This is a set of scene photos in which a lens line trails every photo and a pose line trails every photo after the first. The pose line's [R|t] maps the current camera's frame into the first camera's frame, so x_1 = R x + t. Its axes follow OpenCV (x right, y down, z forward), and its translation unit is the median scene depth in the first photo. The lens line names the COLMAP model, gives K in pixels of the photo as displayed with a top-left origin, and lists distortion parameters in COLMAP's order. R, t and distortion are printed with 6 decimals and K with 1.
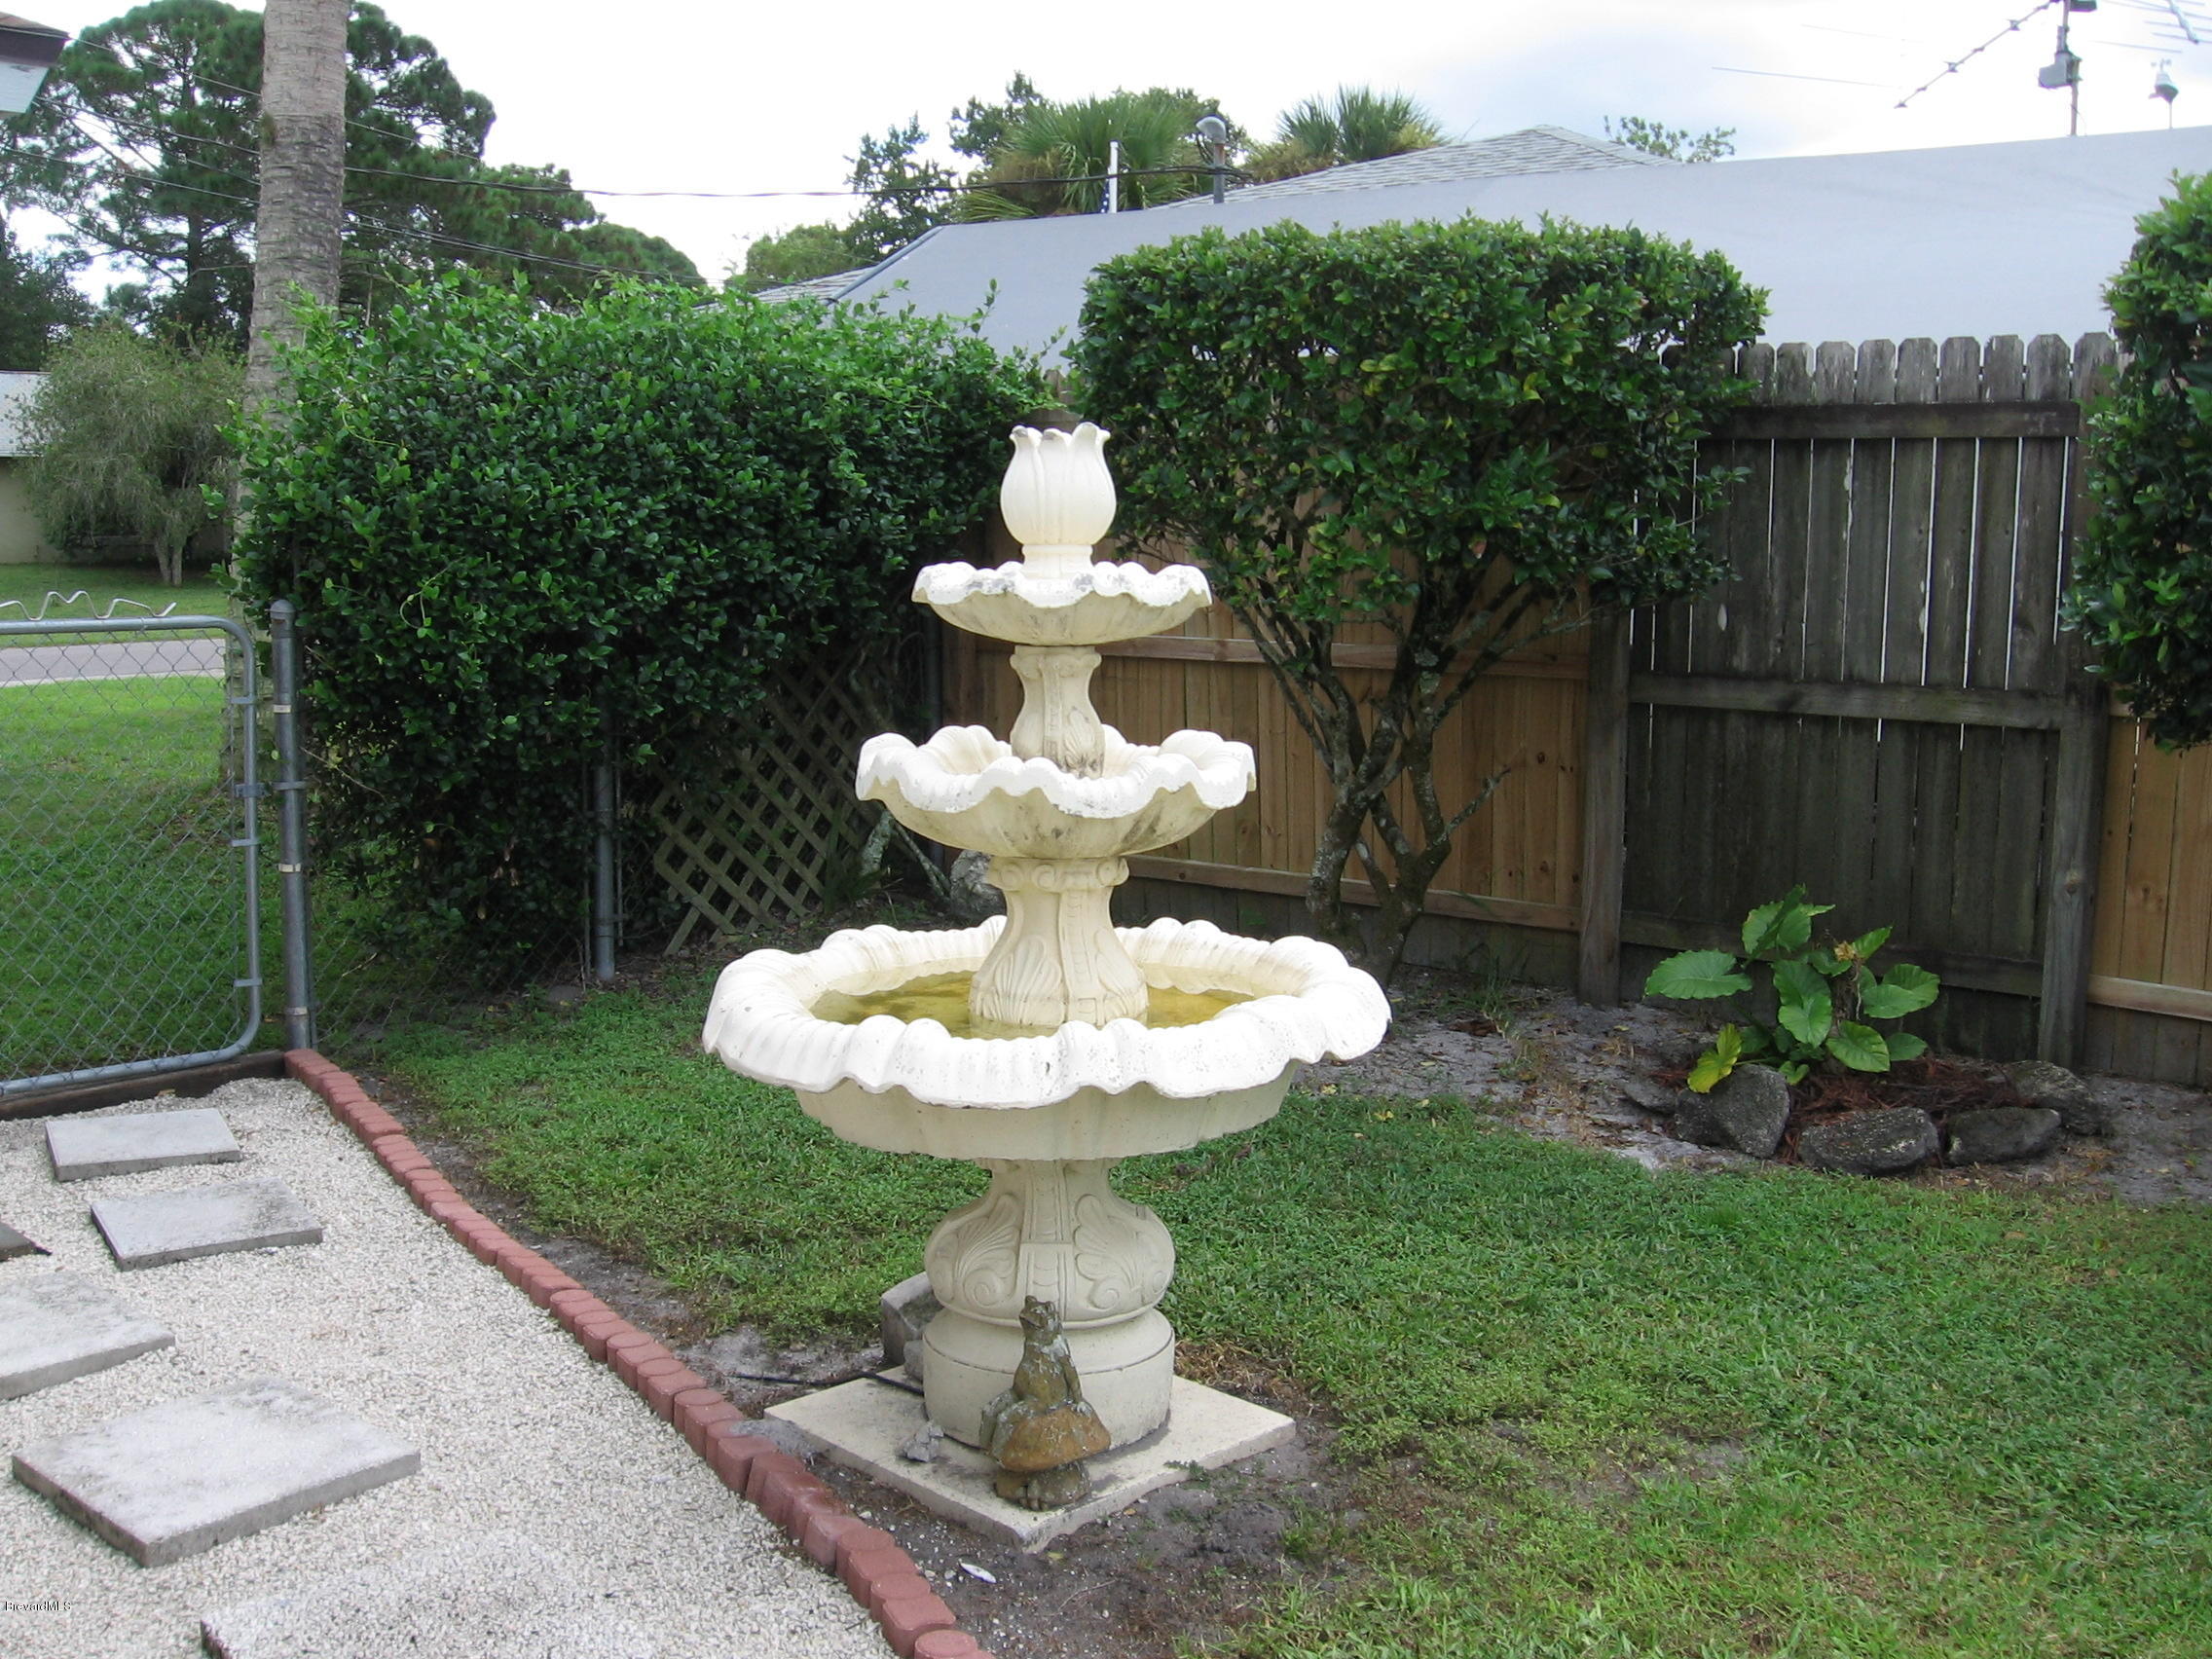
lens RADIAL K [[2284.2, 0, 1106.2], [0, 2284.2, 829.7], [0, 0, 1]] dist [-0.109591, 0.000000]
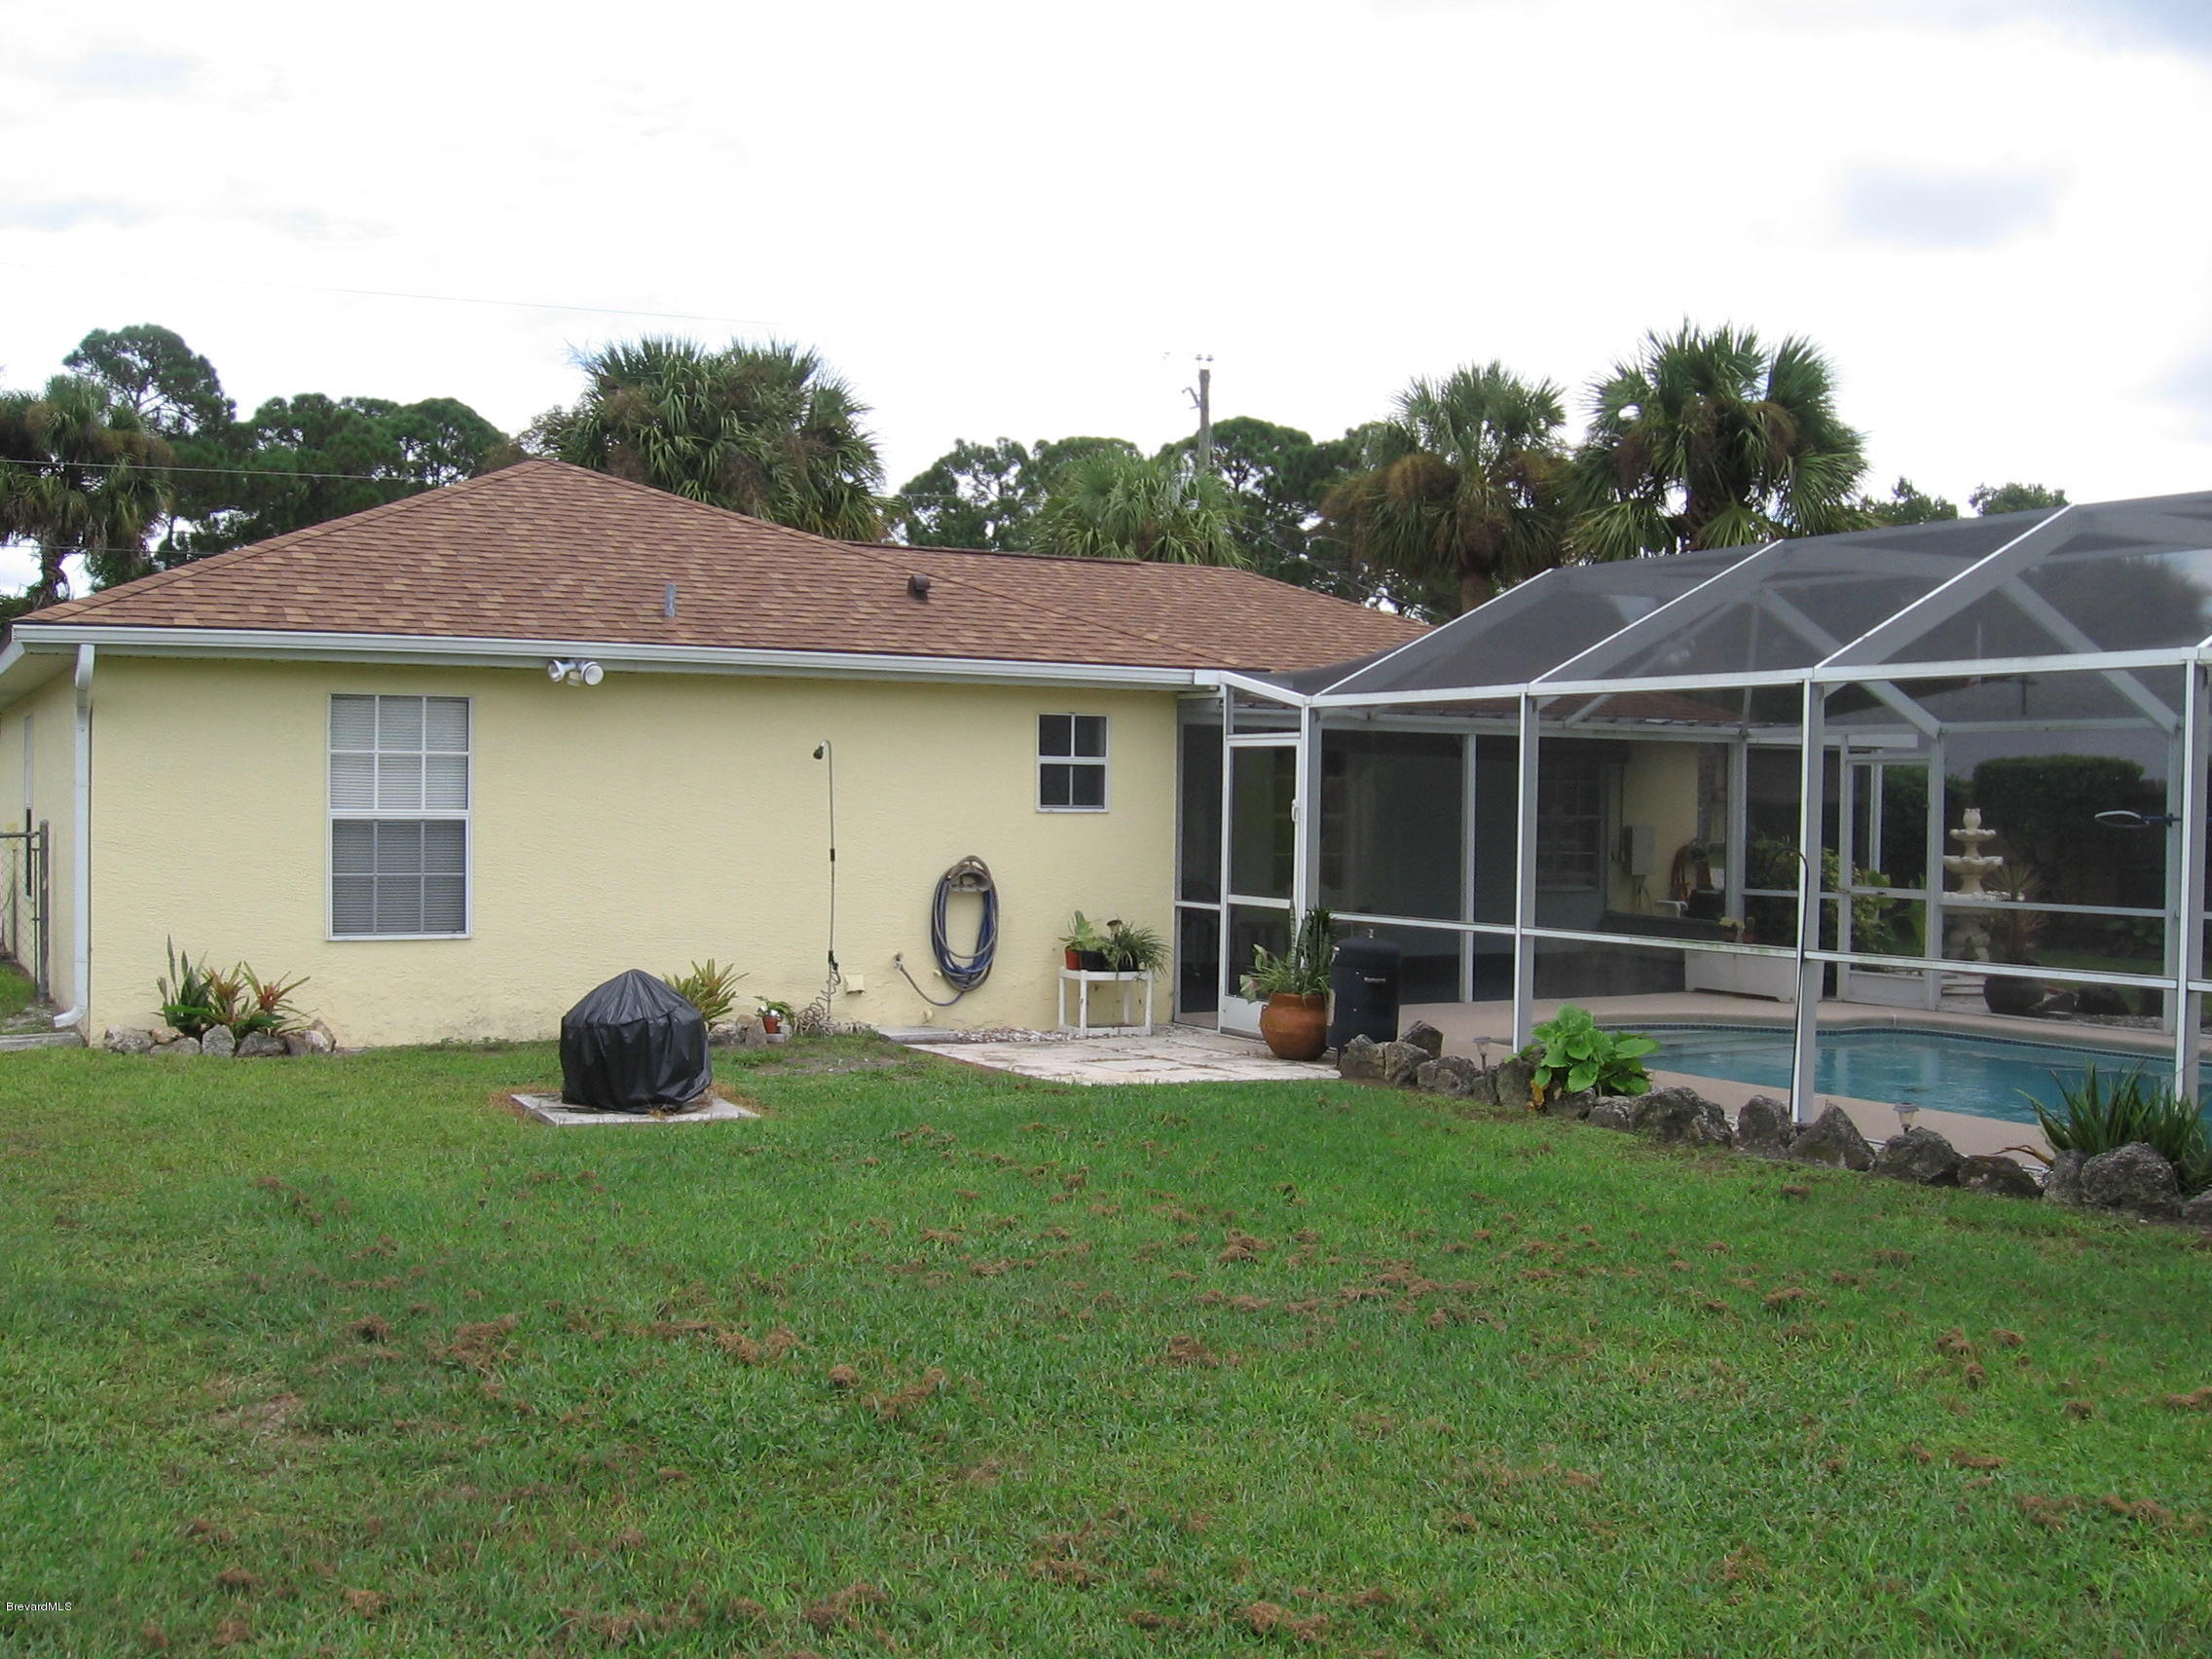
lens RADIAL K [[2284.2, 0, 1105.5], [0, 2284.2, 832.3], [0, 0, 1]] dist [-0.109591, 0.000000]
pose [[0.933358, 0.004043, -0.358925, -0.016250], [-0.050149, 0.991598, -0.119239, 0.464124], [0.355427, 0.129292, 0.925719, -3.457571]]
